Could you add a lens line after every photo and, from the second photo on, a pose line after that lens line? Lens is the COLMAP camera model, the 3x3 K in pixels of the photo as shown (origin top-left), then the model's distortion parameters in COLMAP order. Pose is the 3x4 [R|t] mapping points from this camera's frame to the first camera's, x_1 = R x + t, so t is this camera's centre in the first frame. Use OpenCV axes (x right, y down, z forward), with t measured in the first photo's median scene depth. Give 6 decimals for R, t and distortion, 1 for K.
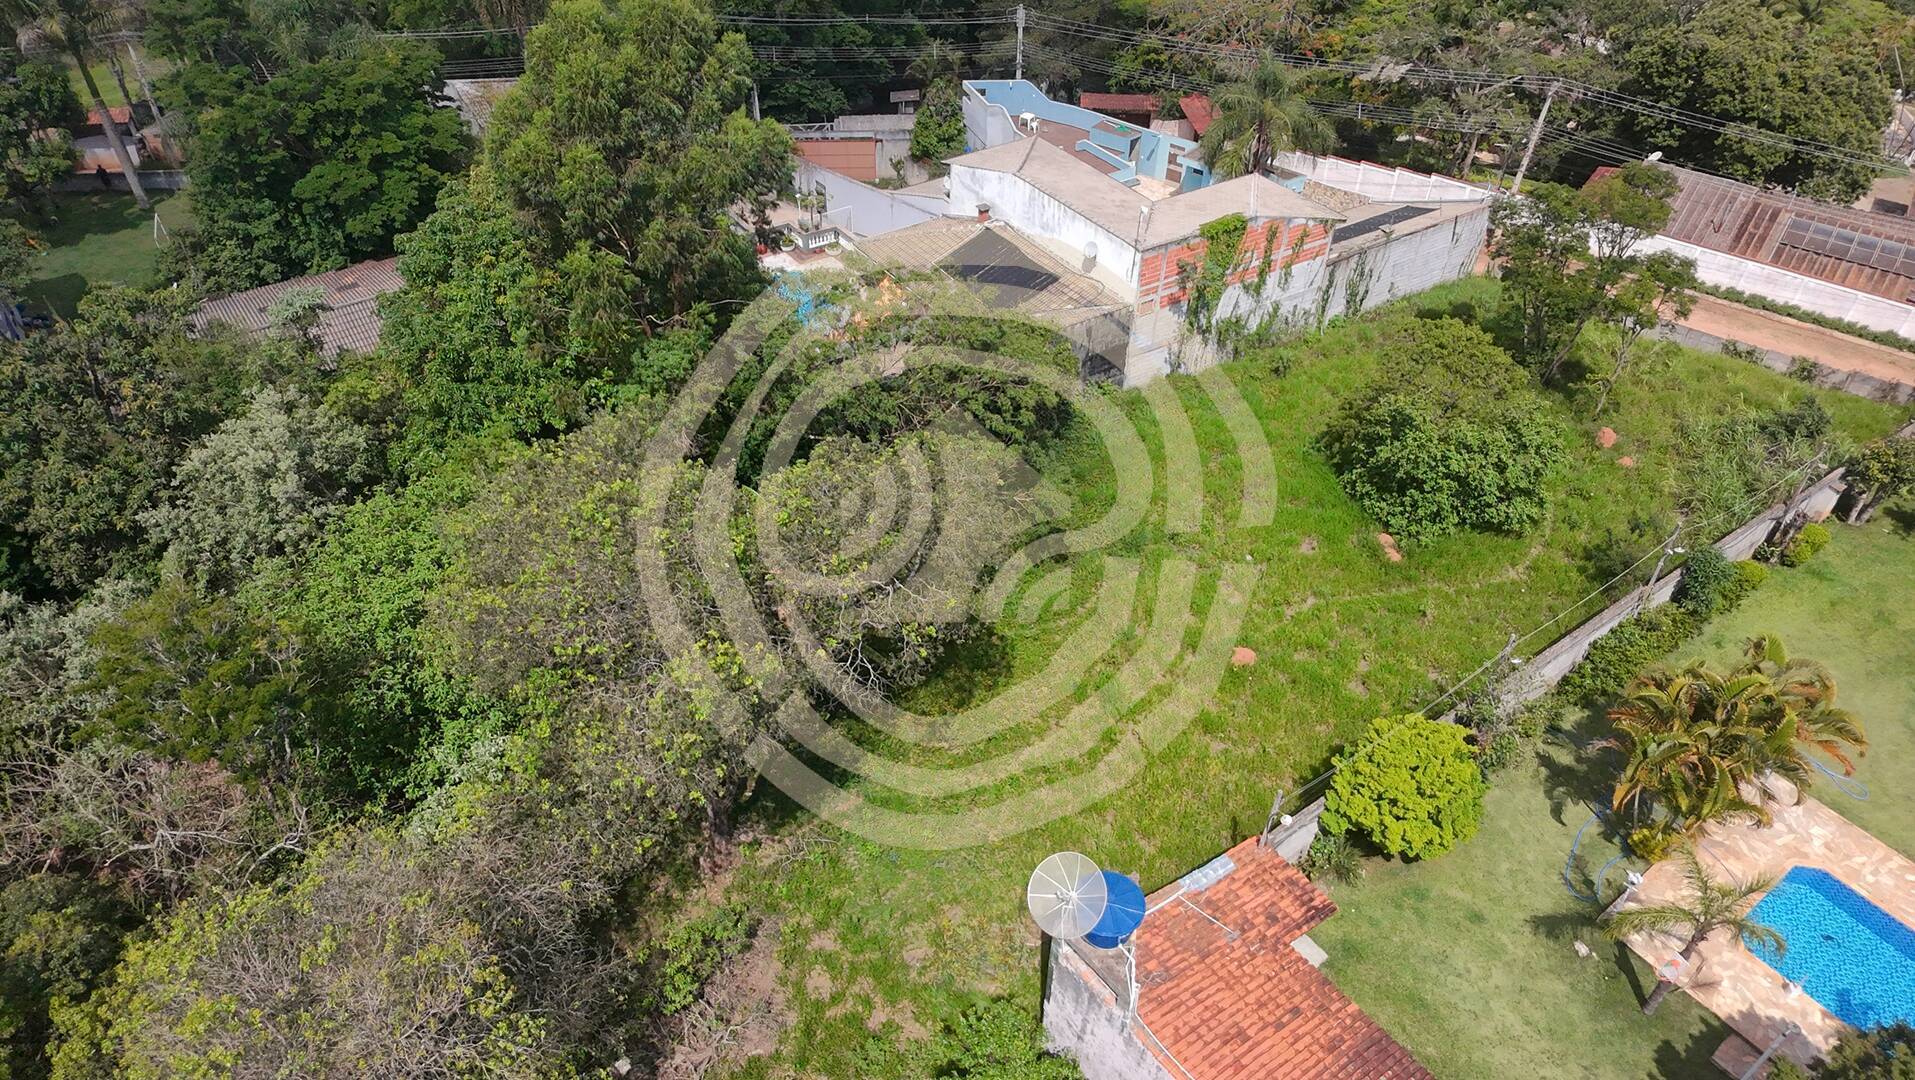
lens RADIAL K [[1231.1, 0, 949.5], [0, 1231.1, 536.4], [0, 0, 1]] dist [0.008358, -0.005260]
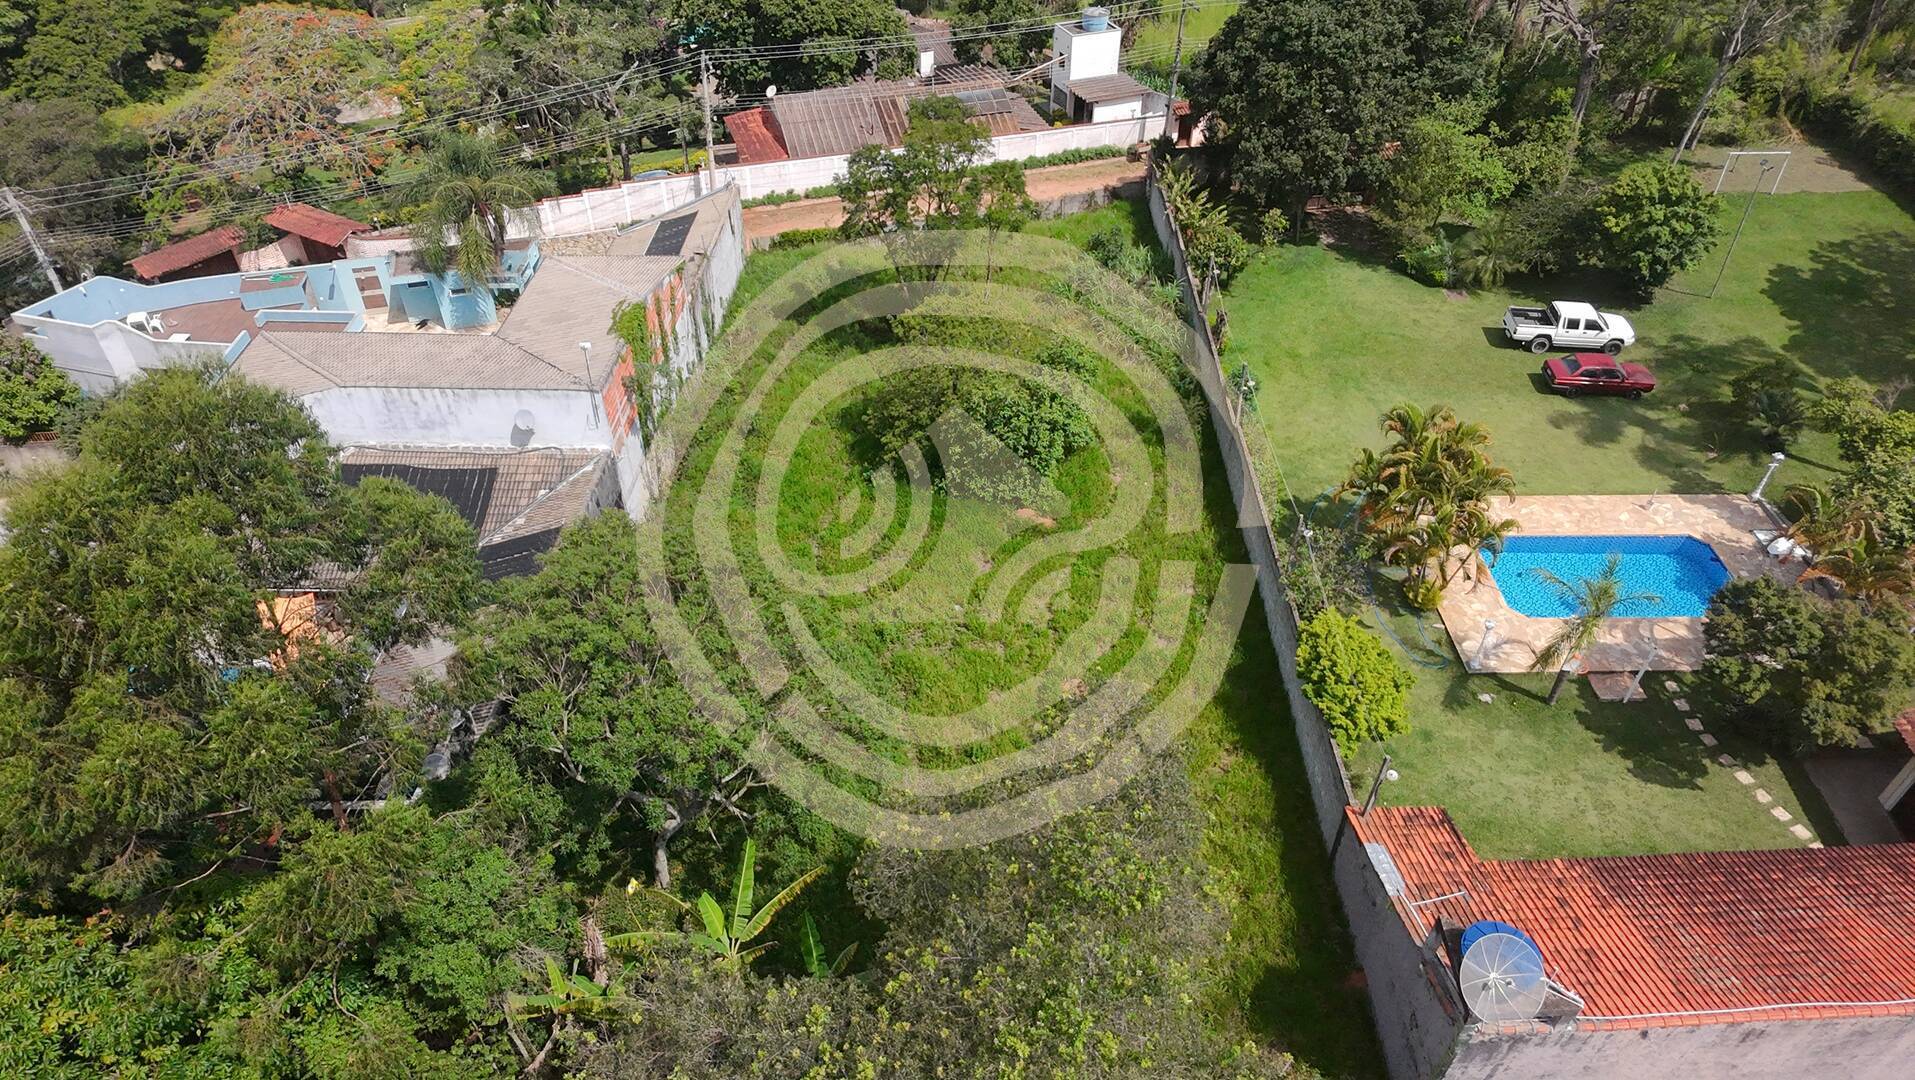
lens RADIAL K [[1231.1, 0, 954.7], [0, 1231.1, 544.0], [0, 0, 1]] dist [0.008358, -0.005260]
pose [[0.576559, -0.548192, 0.605858, -0.323487], [0.532006, 0.814665, 0.230846, -0.255783], [-0.620120, 0.189224, 0.761345, 0.288205]]
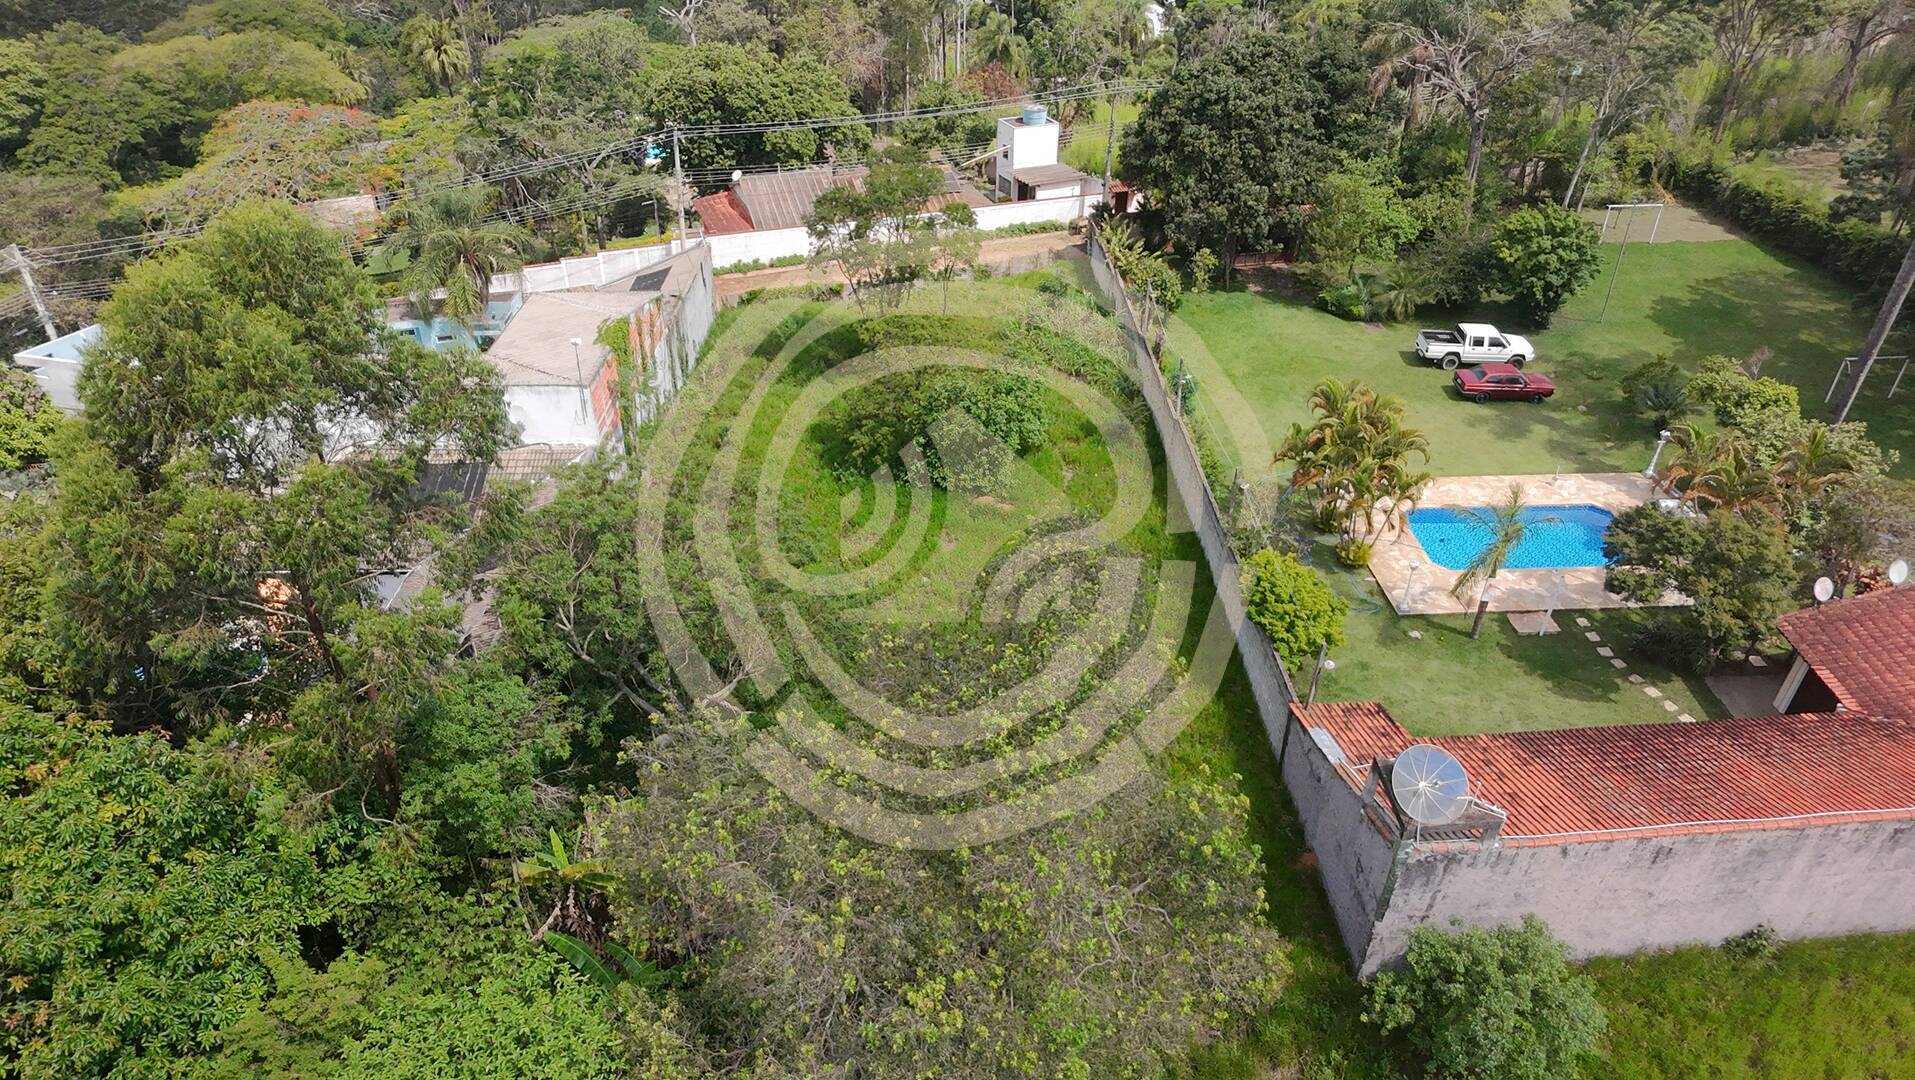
lens RADIAL K [[1231.1, 0, 957.4], [0, 1231.1, 542.9], [0, 0, 1]] dist [0.008358, -0.005260]
pose [[0.538935, -0.485641, 0.688260, -0.448399], [0.545407, 0.823857, 0.154243, -0.157086], [-0.641934, 0.292254, 0.708878, 0.274698]]
